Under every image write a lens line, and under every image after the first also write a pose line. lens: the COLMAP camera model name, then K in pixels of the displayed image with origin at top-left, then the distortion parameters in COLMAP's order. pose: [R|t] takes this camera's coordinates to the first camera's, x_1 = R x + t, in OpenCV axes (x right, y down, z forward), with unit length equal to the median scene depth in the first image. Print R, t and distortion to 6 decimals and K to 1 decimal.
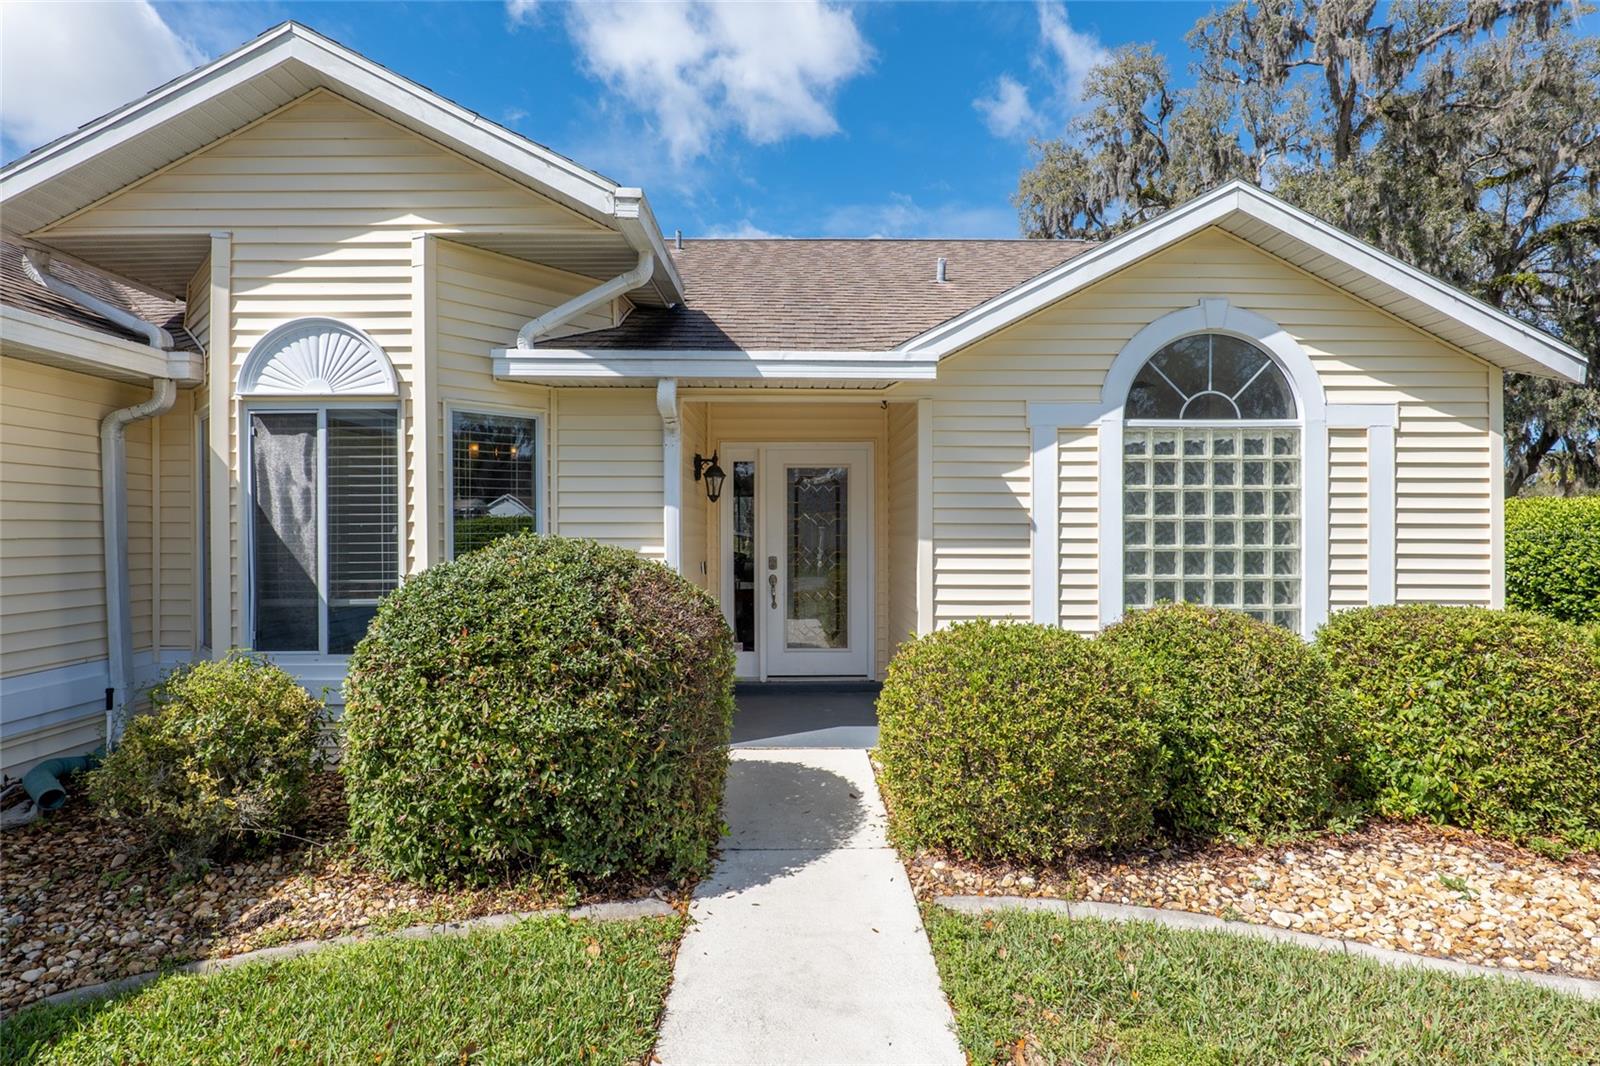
lens RADIAL K [[796.2, 0, 797.5], [0, 796.2, 526.5], [0, 0, 1]] dist [-0.006800, 0.000843]
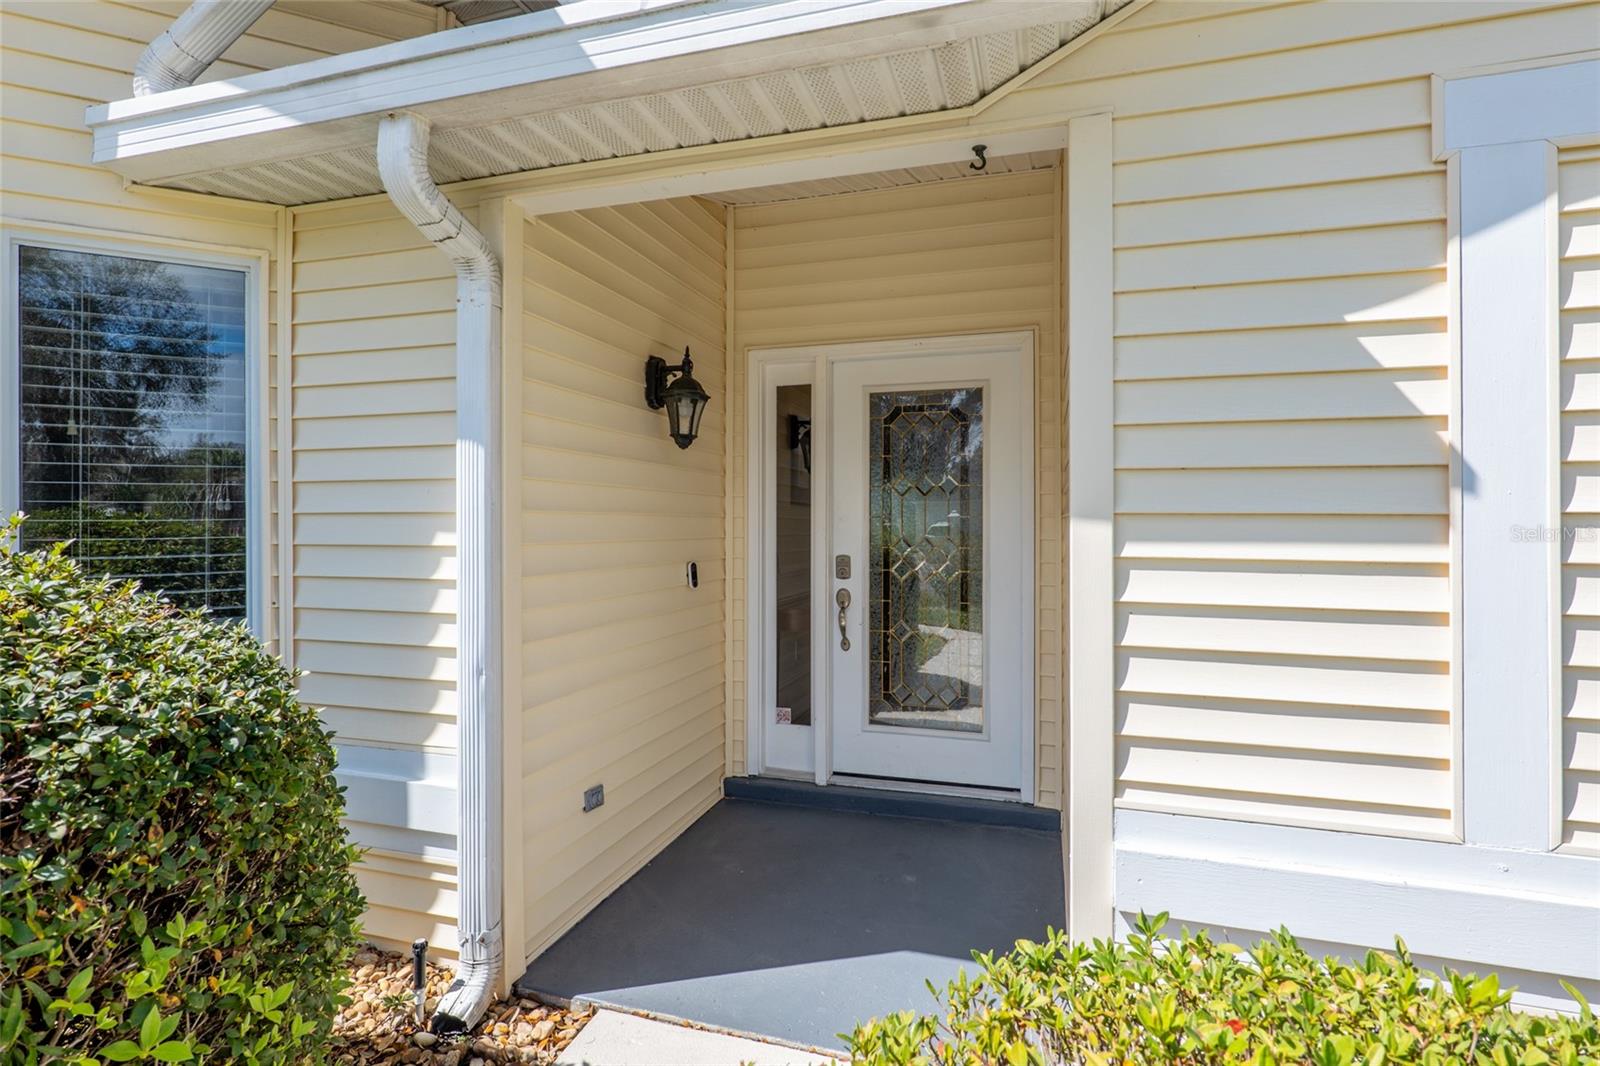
lens RADIAL K [[796.2, 0, 797.5], [0, 796.2, 526.5], [0, 0, 1]] dist [-0.006800, 0.000843]
pose [[0.949773, 0.005767, -0.312887, 0.148264], [-0.003949, 0.999971, 0.006444, 0.018973], [0.312916, -0.004885, 0.949768, 0.626550]]
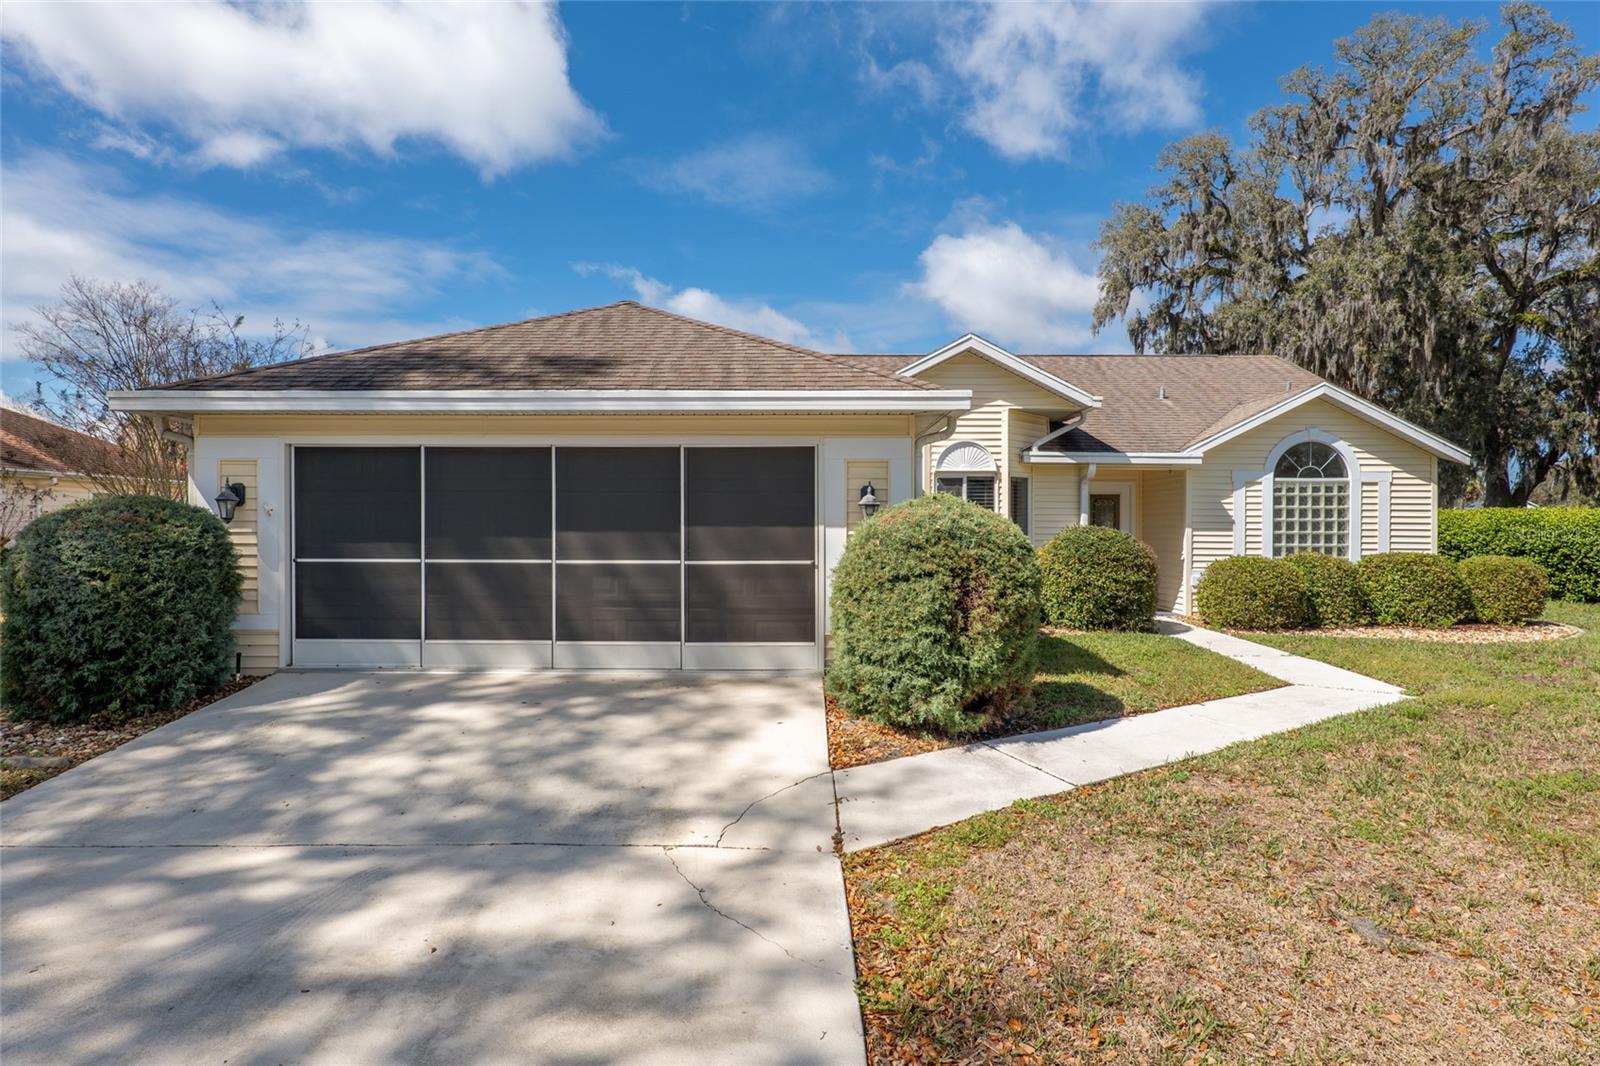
lens RADIAL K [[818.6, 0, 799.0], [0, 818.6, 530.9], [0, 0, 1]] dist [0.000355, -0.000150]
pose [[0.999875, 0.003993, -0.015328, -0.965259], [-0.003896, 0.999973, 0.006302, 0.012899], [0.015353, -0.006242, 0.999863, -1.460761]]
